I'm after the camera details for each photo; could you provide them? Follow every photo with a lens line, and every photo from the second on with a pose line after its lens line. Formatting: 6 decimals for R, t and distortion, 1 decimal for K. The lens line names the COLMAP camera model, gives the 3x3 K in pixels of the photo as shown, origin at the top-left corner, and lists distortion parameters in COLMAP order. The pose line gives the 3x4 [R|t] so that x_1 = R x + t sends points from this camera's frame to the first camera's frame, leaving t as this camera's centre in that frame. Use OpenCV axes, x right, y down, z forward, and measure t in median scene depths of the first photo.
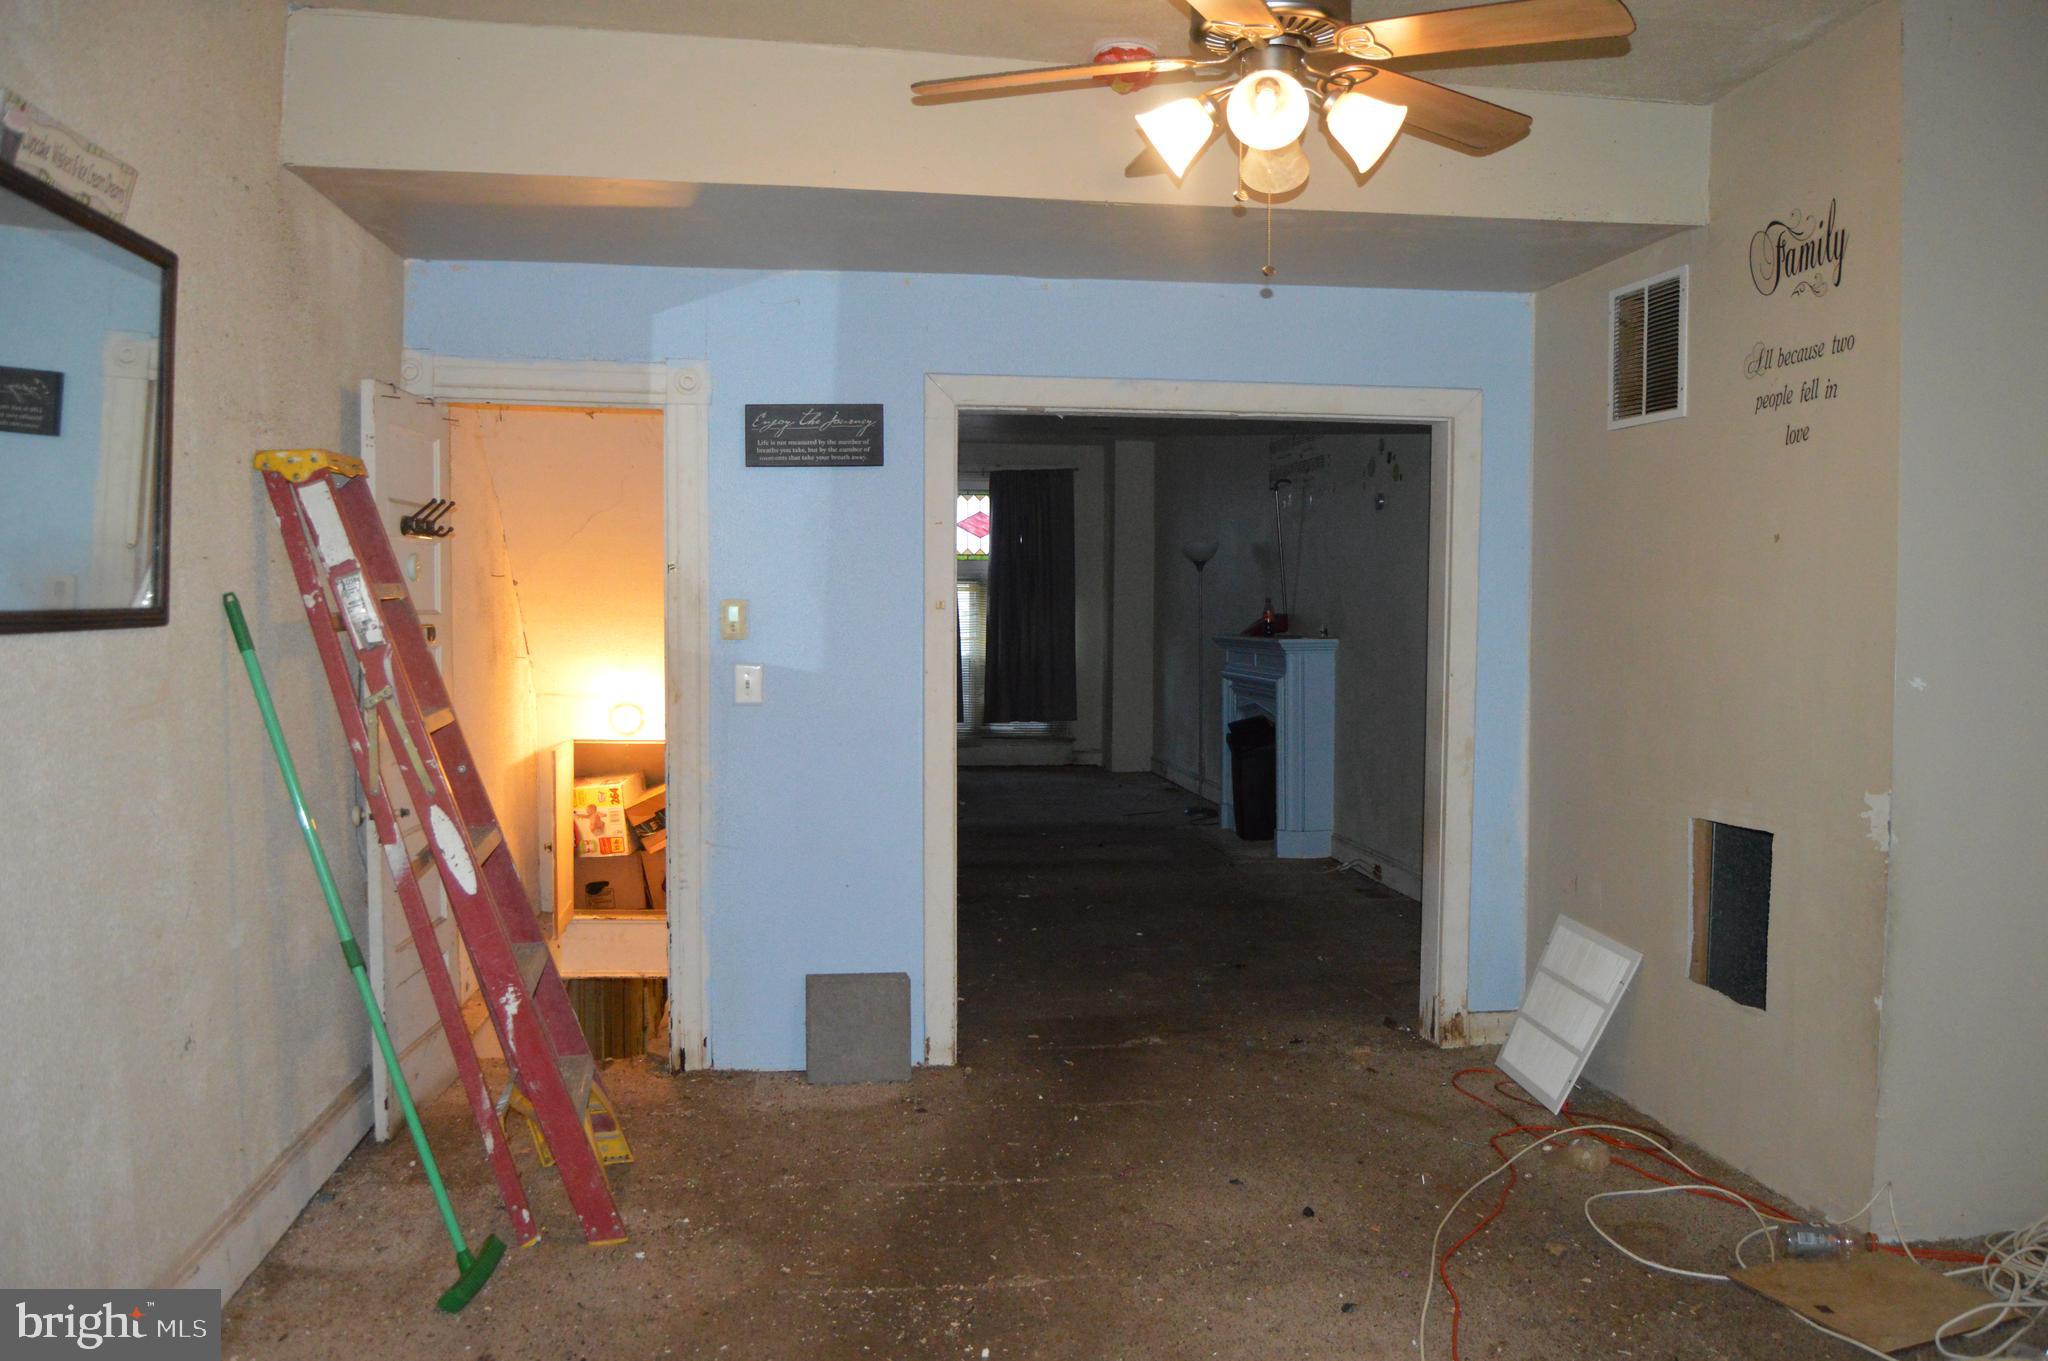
lens RADIAL K [[1614.8, 0, 1027.3], [0, 1614.8, 679.8], [0, 0, 1]] dist [-0.090229, 0.026082]
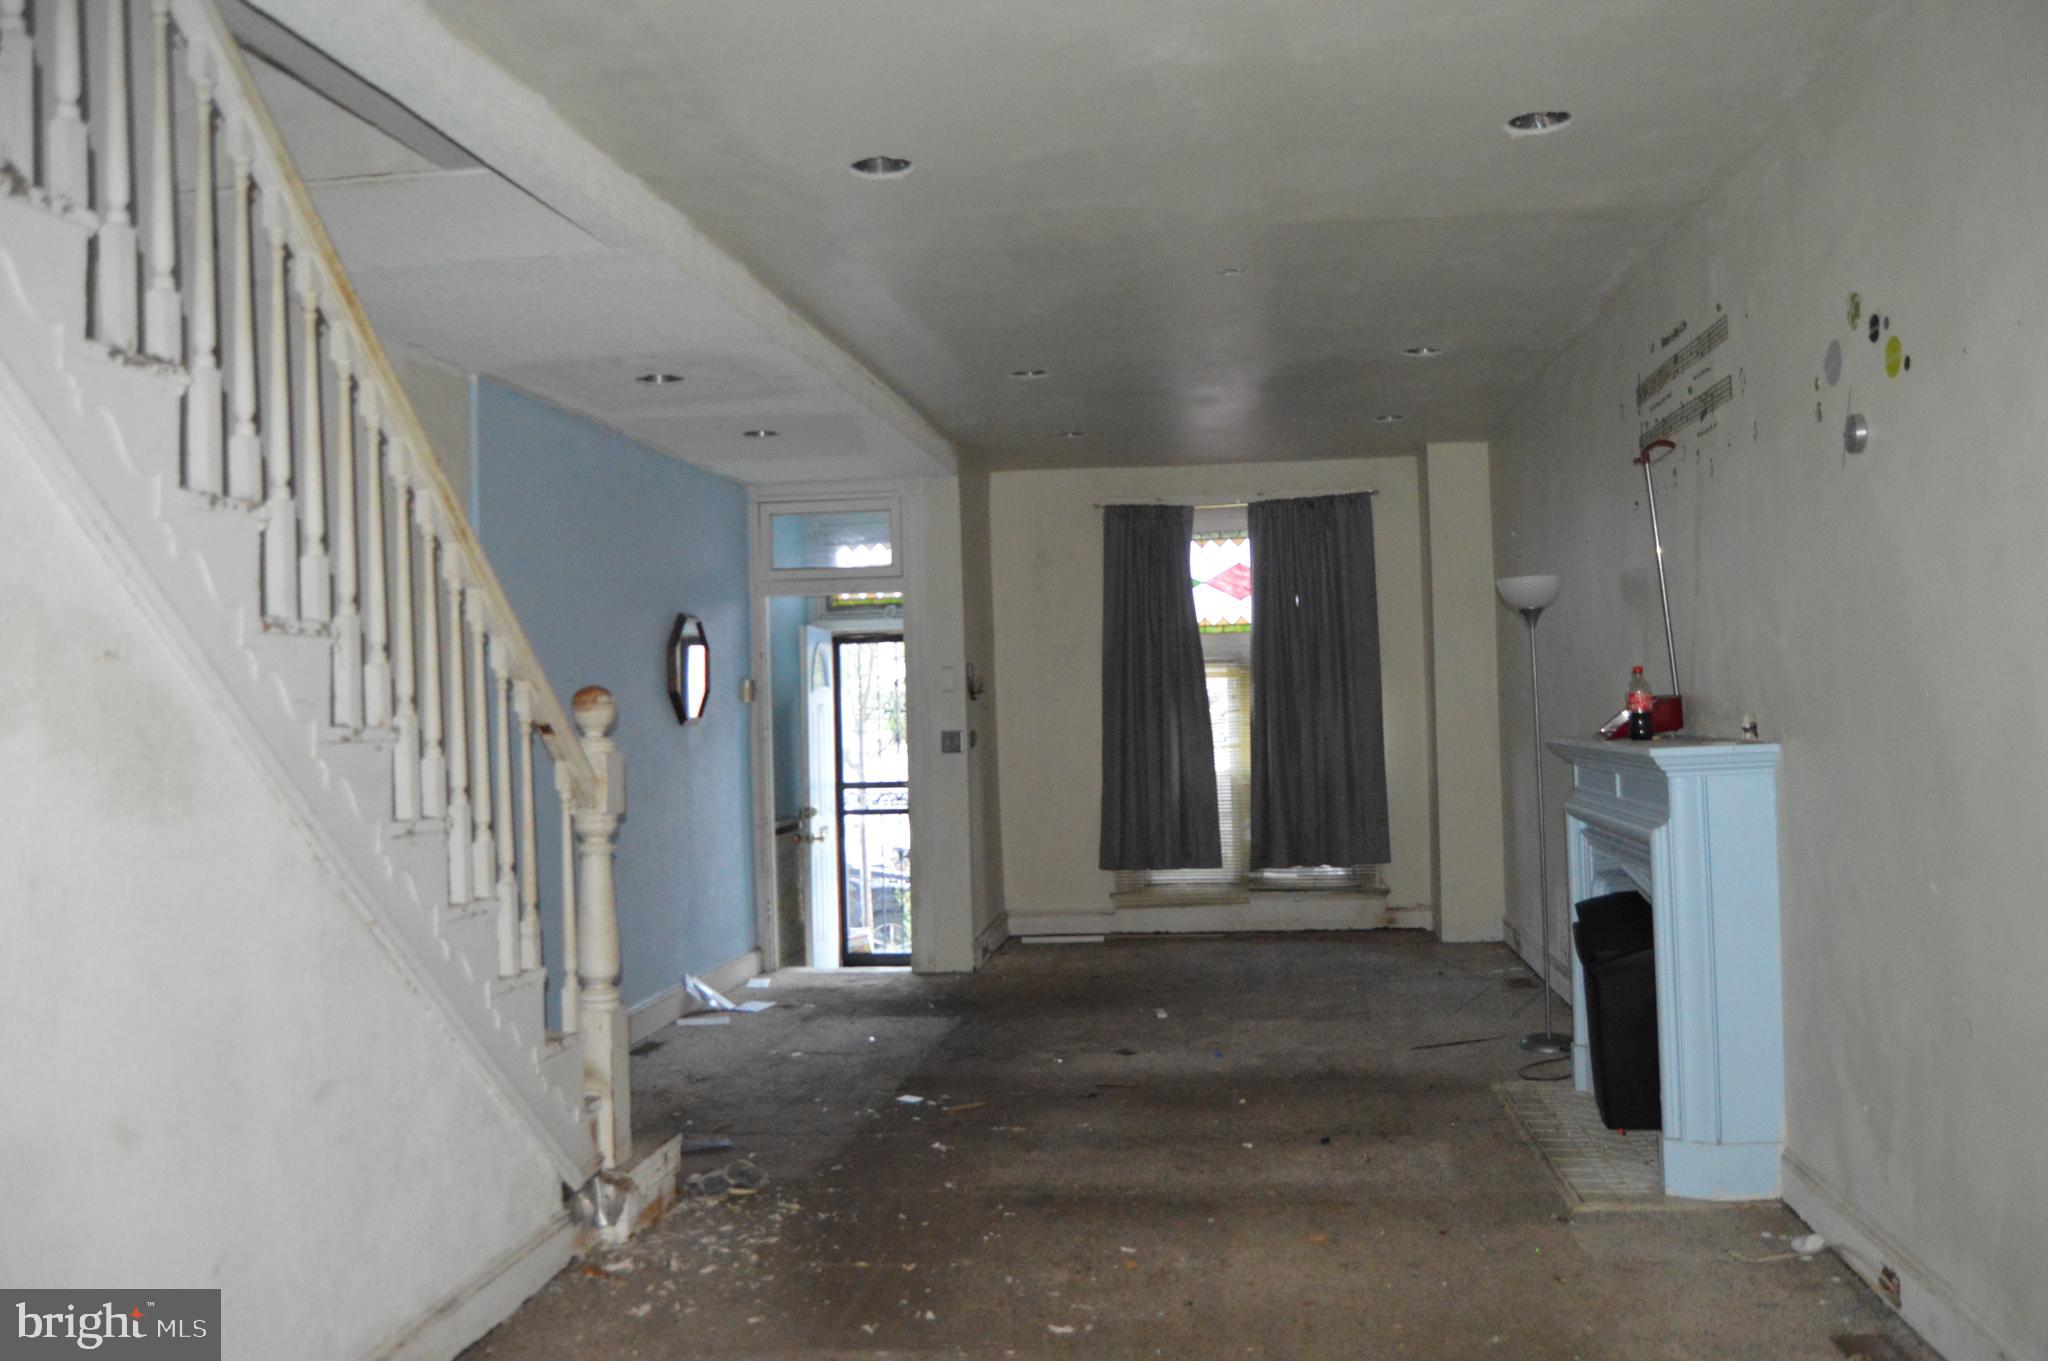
lens RADIAL K [[1614.8, 0, 1013.4], [0, 1614.8, 678.4], [0, 0, 1]] dist [-0.090229, 0.026082]
pose [[0.960529, -0.038171, -0.275548, 0.069496], [0.021487, 0.997762, -0.063317, -0.013147], [0.277348, 0.054897, 0.959200, 0.322026]]
